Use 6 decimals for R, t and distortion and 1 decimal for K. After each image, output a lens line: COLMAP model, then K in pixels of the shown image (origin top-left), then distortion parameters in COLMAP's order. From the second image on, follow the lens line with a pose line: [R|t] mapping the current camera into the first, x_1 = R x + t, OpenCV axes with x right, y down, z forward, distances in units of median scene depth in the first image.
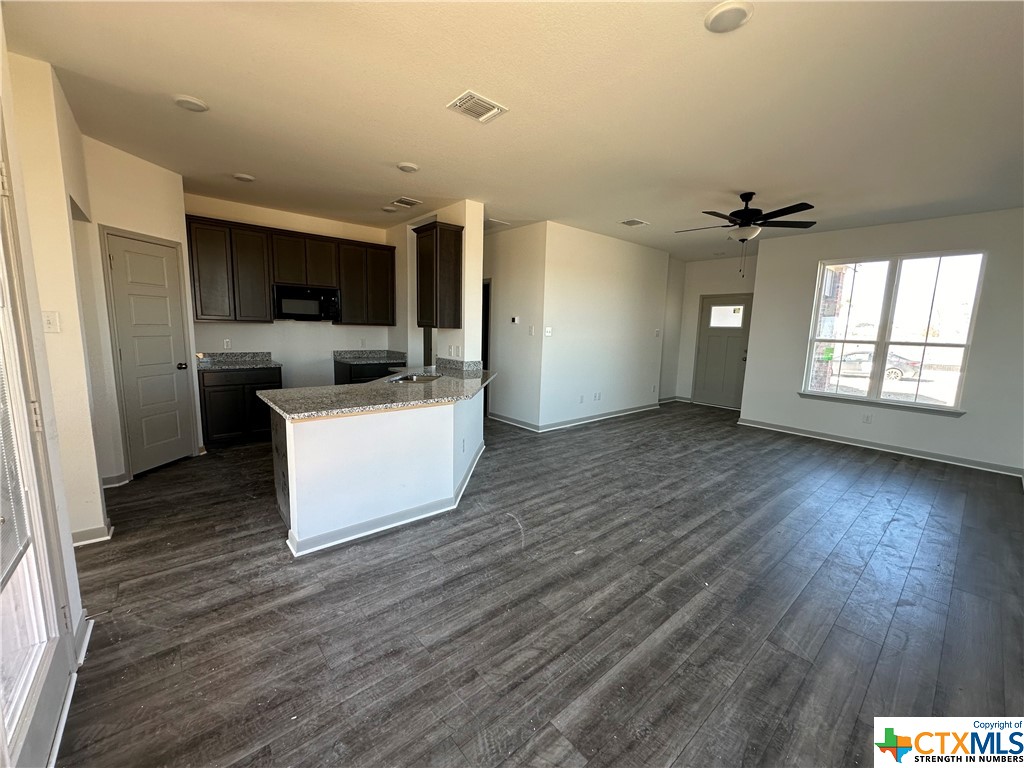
lens RADIAL K [[409.4, 0, 512.0], [0, 409.4, 384.0], [0, 0, 1]] dist [-0.000537, -0.000077]
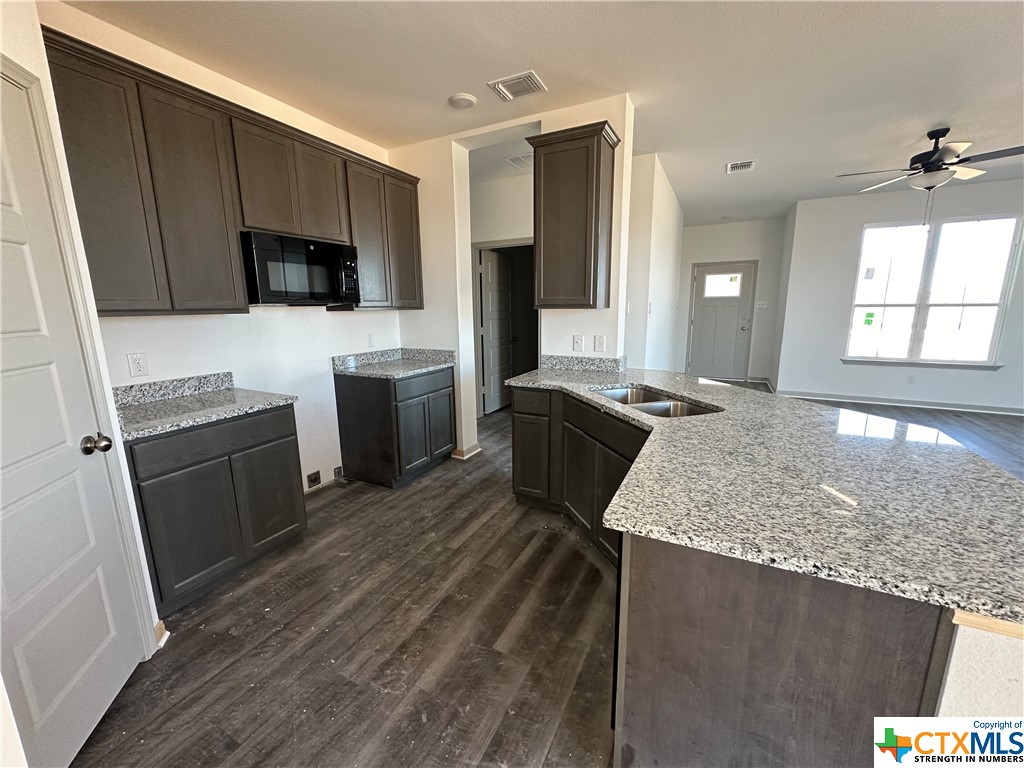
lens RADIAL K [[409.4, 0, 512.0], [0, 409.4, 384.0], [0, 0, 1]] dist [-0.000537, -0.000077]
pose [[0.925063, -0.108859, 0.363879, -0.518079], [0.089379, 0.993534, 0.070007, -0.076625], [-0.369147, -0.032238, 0.928812, 0.467689]]
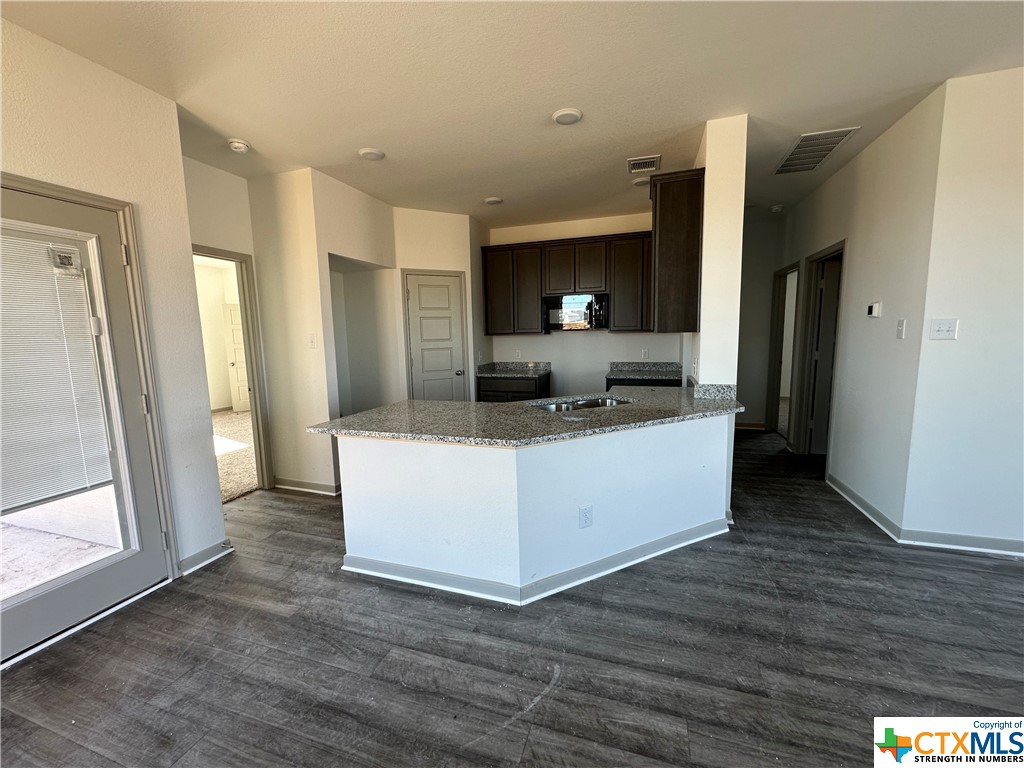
lens RADIAL K [[409.4, 0, 512.0], [0, 409.4, 384.0], [0, 0, 1]] dist [-0.000537, -0.000077]
pose [[0.515585, 0.066519, -0.854252, 0.276775], [-0.084519, 0.996068, 0.026550, -0.048678], [0.852660, 0.058512, 0.519180, 0.438407]]
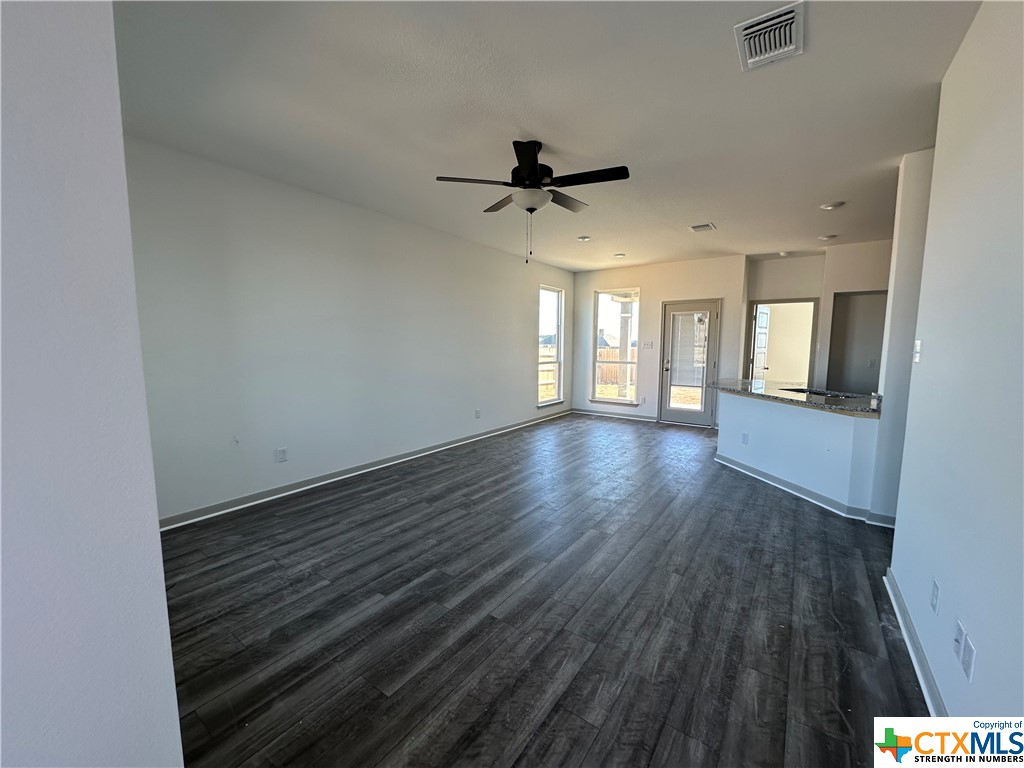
lens RADIAL K [[409.4, 0, 512.0], [0, 409.4, 384.0], [0, 0, 1]] dist [-0.000537, -0.000077]
pose [[-0.971014, -0.006139, -0.238943, 0.682510], [-0.062100, 0.971820, 0.227396, -0.195530], [0.230814, 0.235643, -0.944032, 1.550697]]
